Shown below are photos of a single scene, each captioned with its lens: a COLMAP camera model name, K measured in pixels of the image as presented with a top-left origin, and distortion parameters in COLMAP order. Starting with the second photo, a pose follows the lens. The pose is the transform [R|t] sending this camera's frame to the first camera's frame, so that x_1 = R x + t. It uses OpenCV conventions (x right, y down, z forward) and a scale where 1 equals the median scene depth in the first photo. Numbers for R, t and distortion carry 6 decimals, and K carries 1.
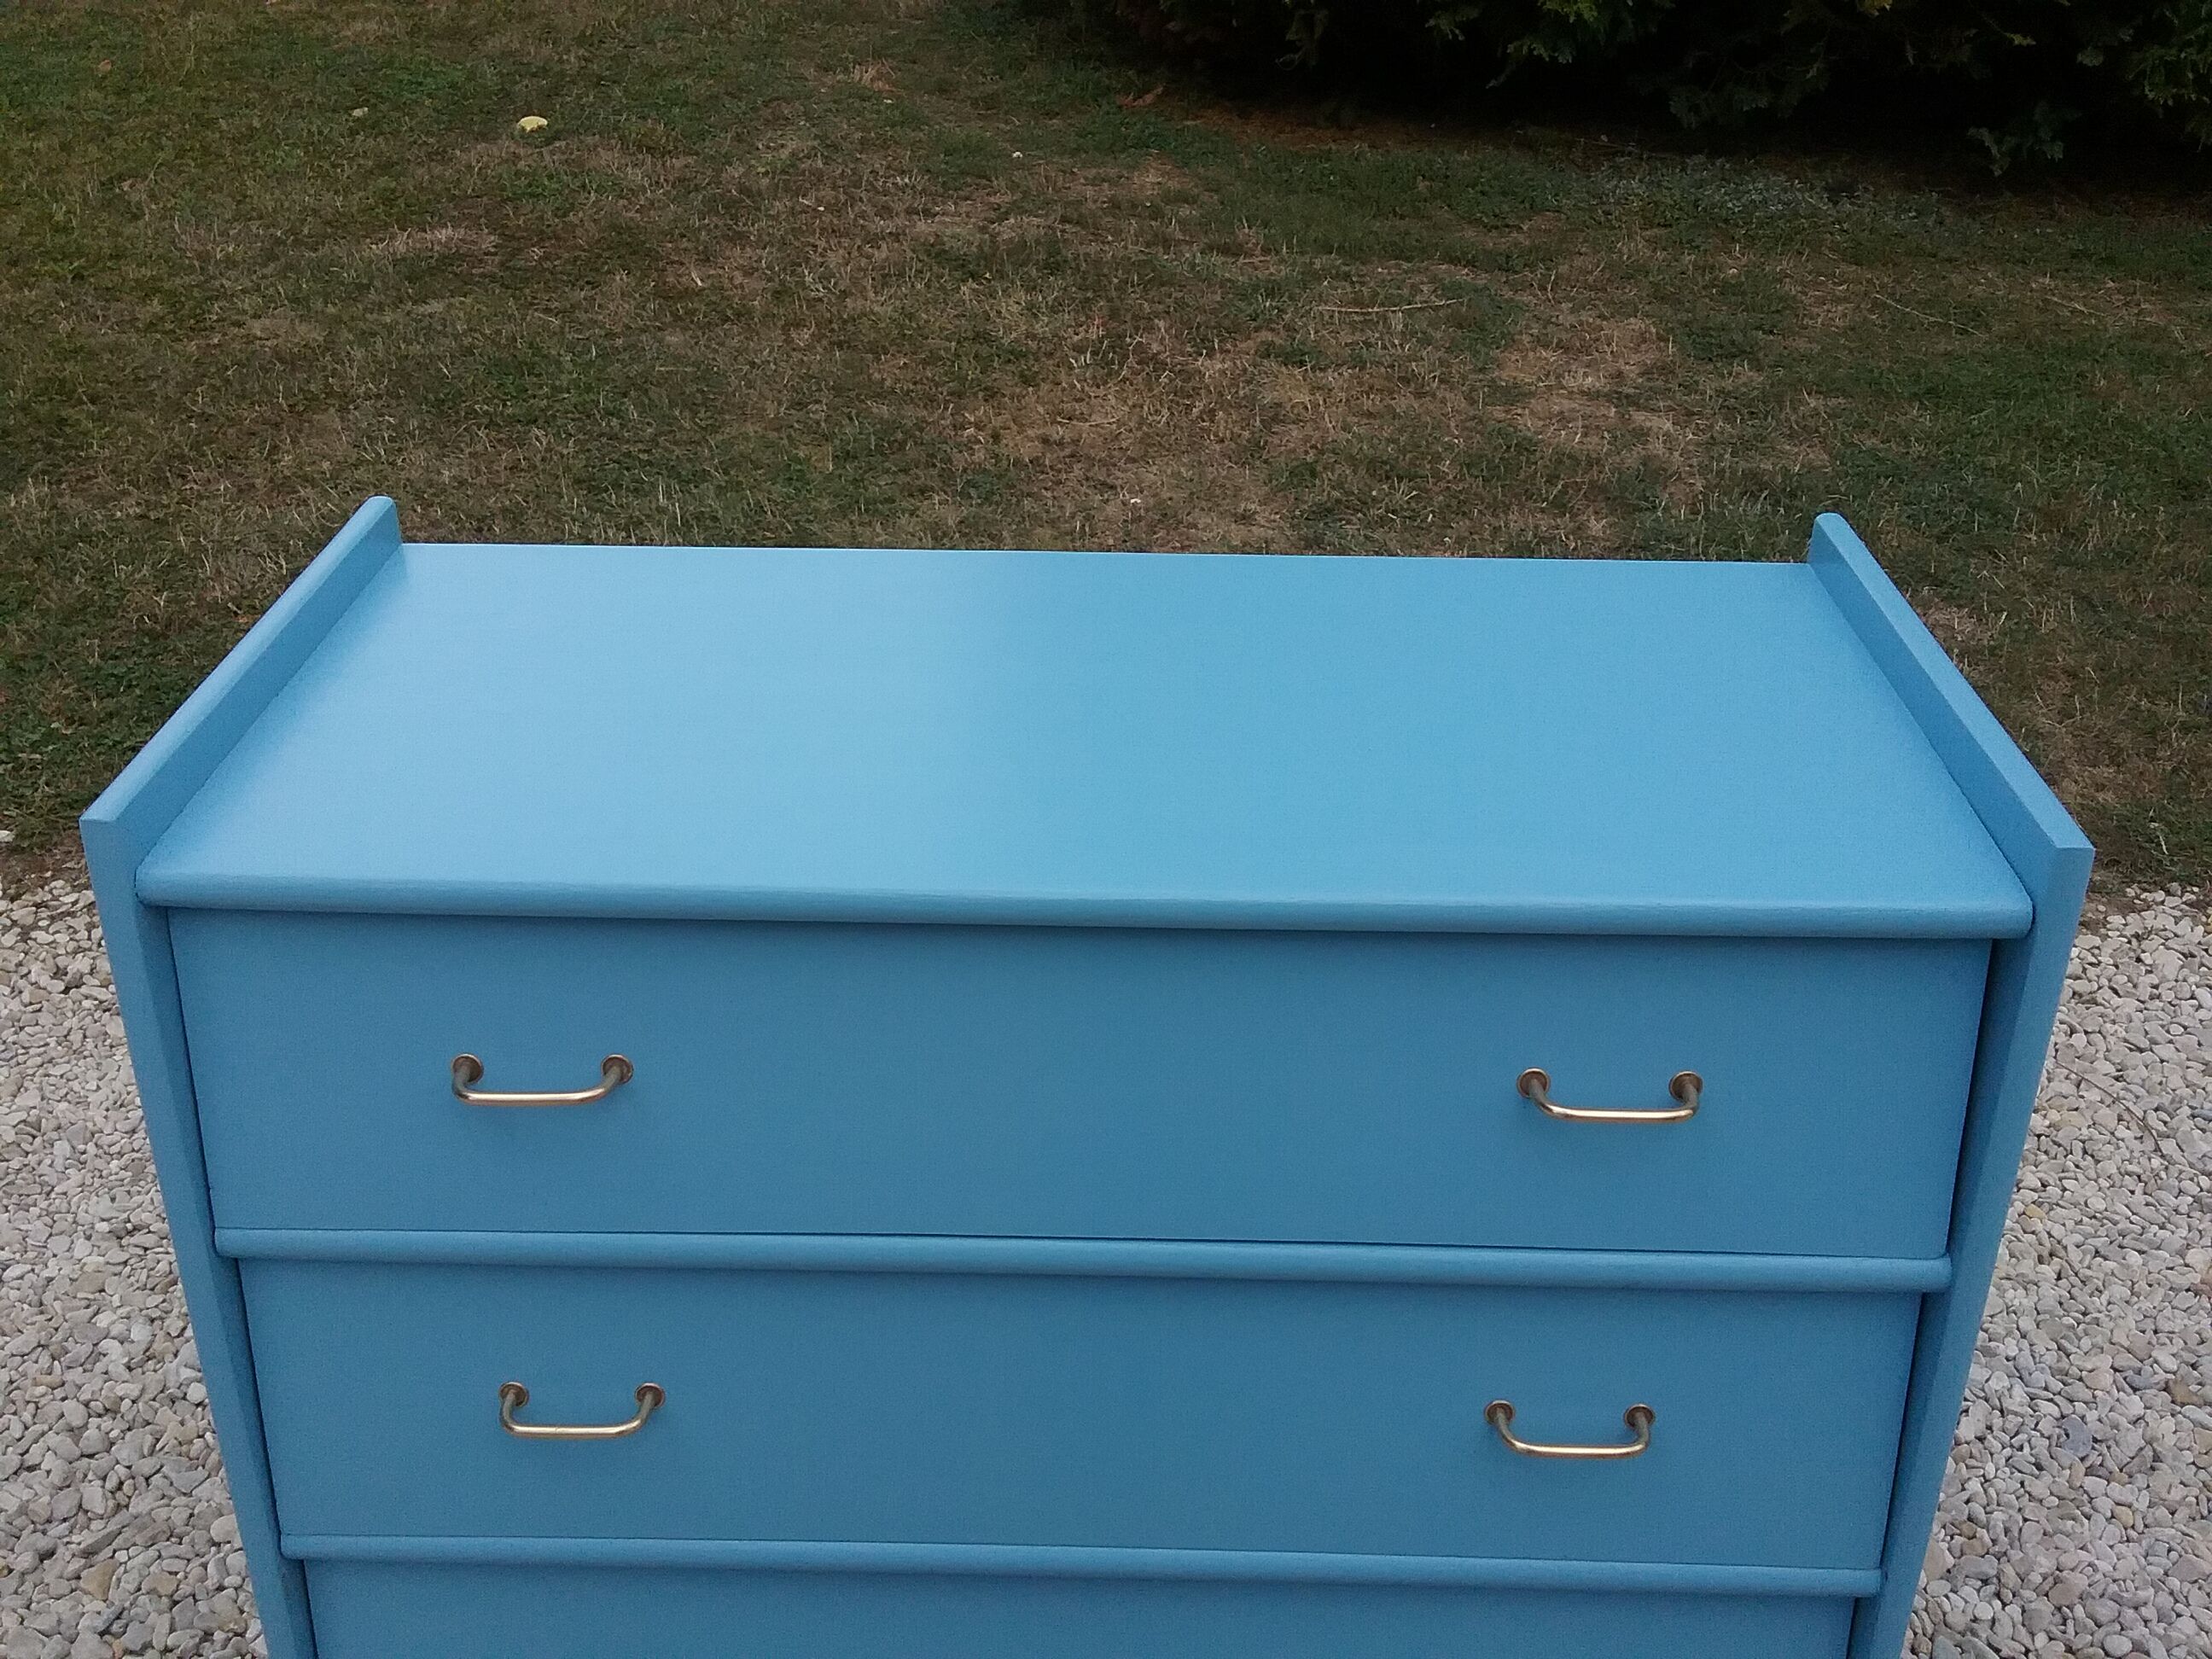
lens RADIAL K [[2024.7, 0, 1106.9], [0, 2024.7, 871.0], [0, 0, 1]] dist [0.083969, -0.167568]
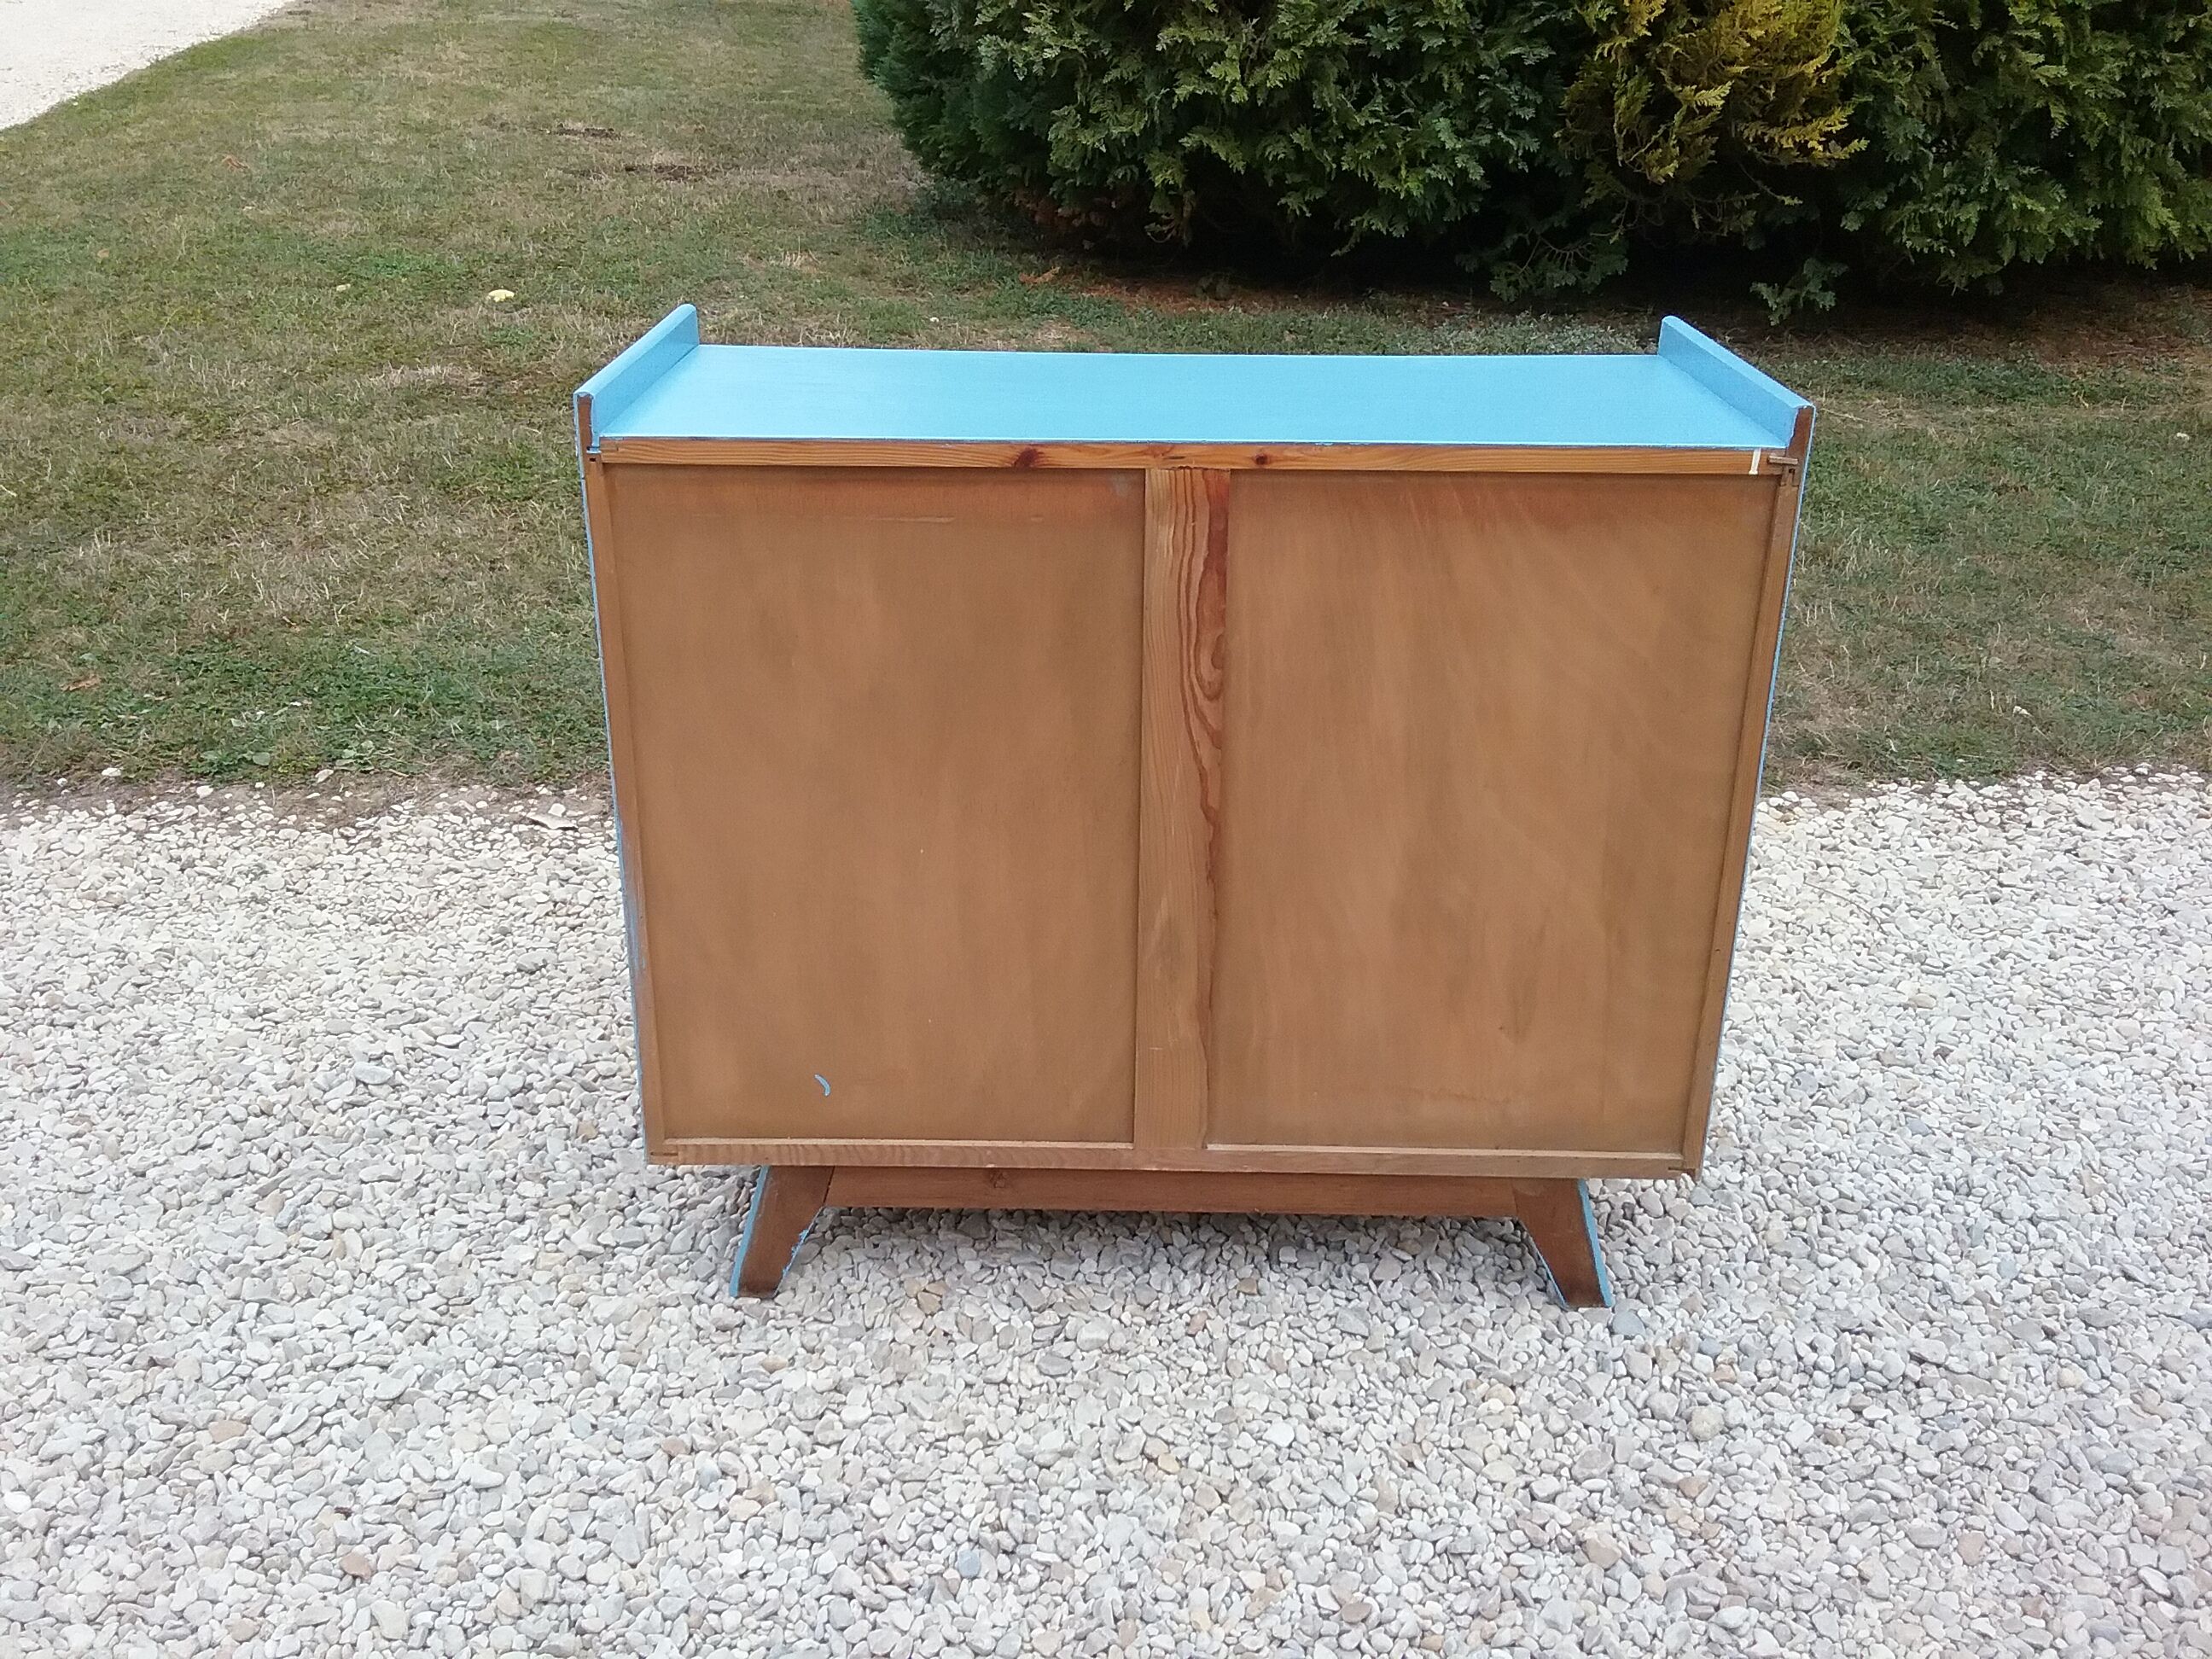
lens RADIAL K [[2024.7, 0, 1106.9], [0, 2024.7, 871.0], [0, 0, 1]] dist [0.083969, -0.167568]
pose [[0.998557, -0.022130, 0.048940, -0.013351], [0.027797, 0.992583, -0.118345, 0.119830], [-0.045959, 0.119535, 0.991766, -0.120679]]
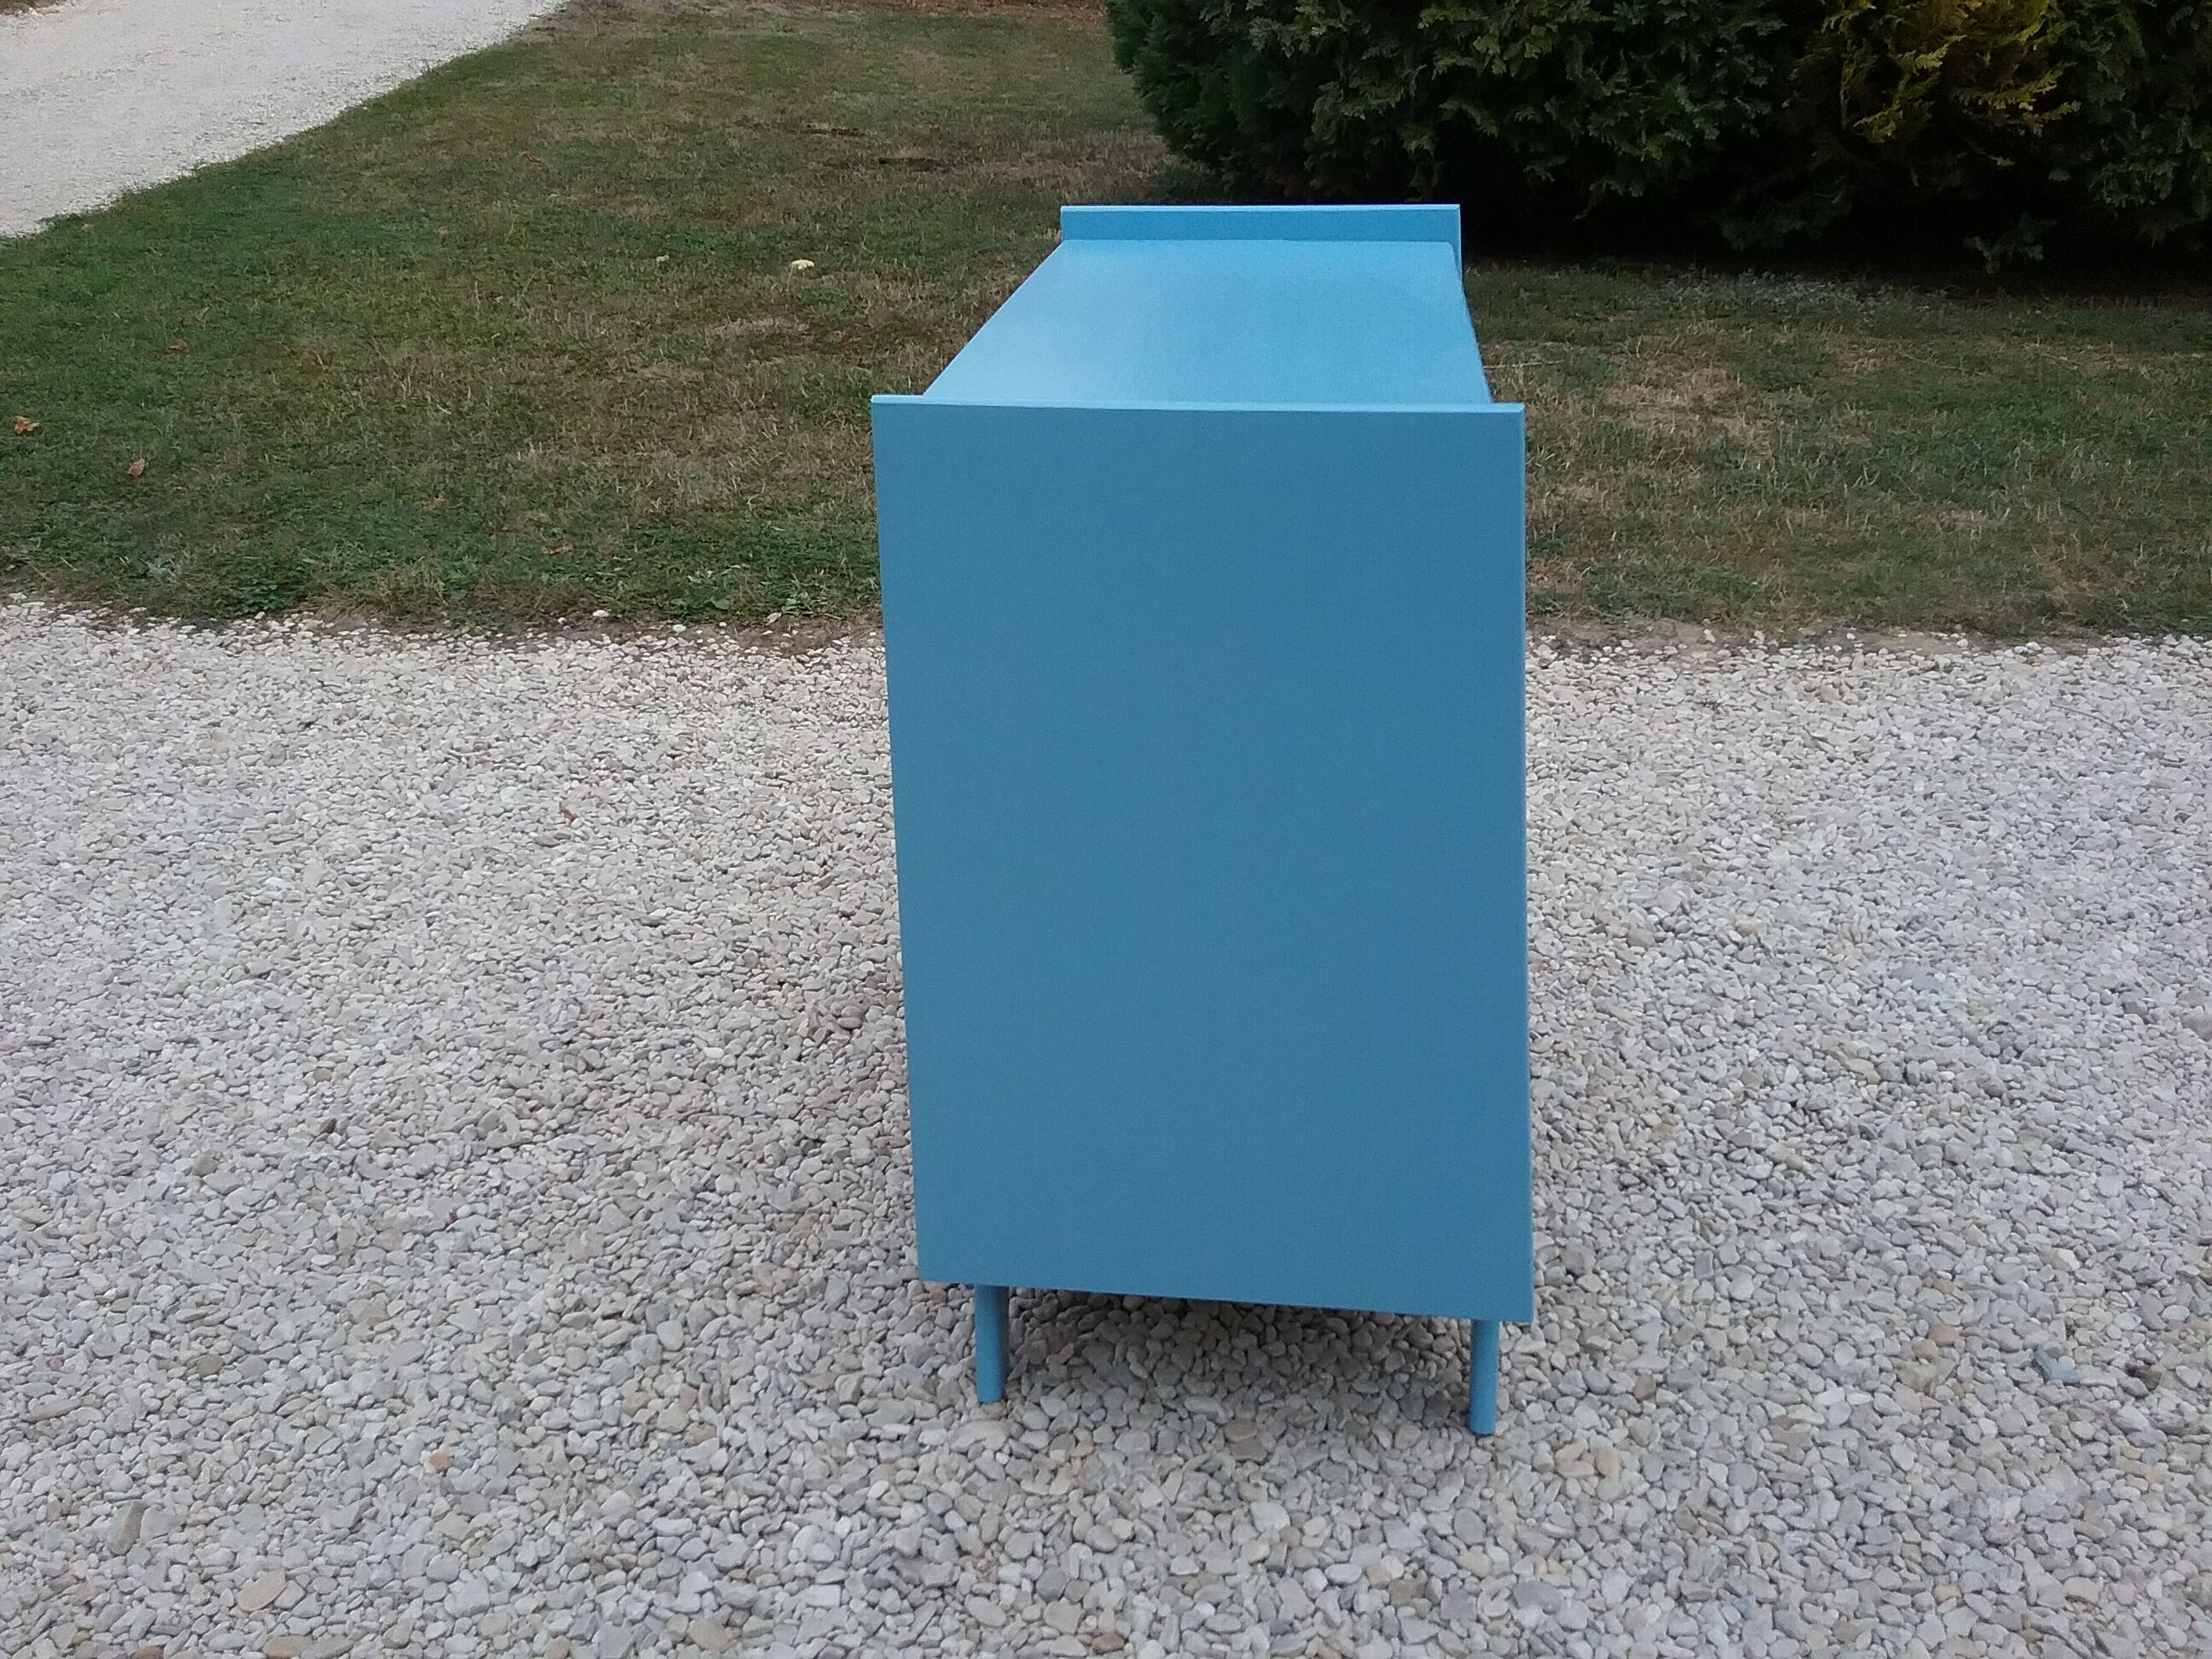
lens RADIAL K [[2020.3, 0, 1104.7], [0, 2020.3, 865.5], [0, 0, 1]] dist [0.084301, -0.160952]
pose [[0.999711, -0.007271, -0.022933, -0.093797], [0.004231, 0.991518, -0.129900, 0.210673], [0.023683, 0.129766, 0.991262, -0.234443]]
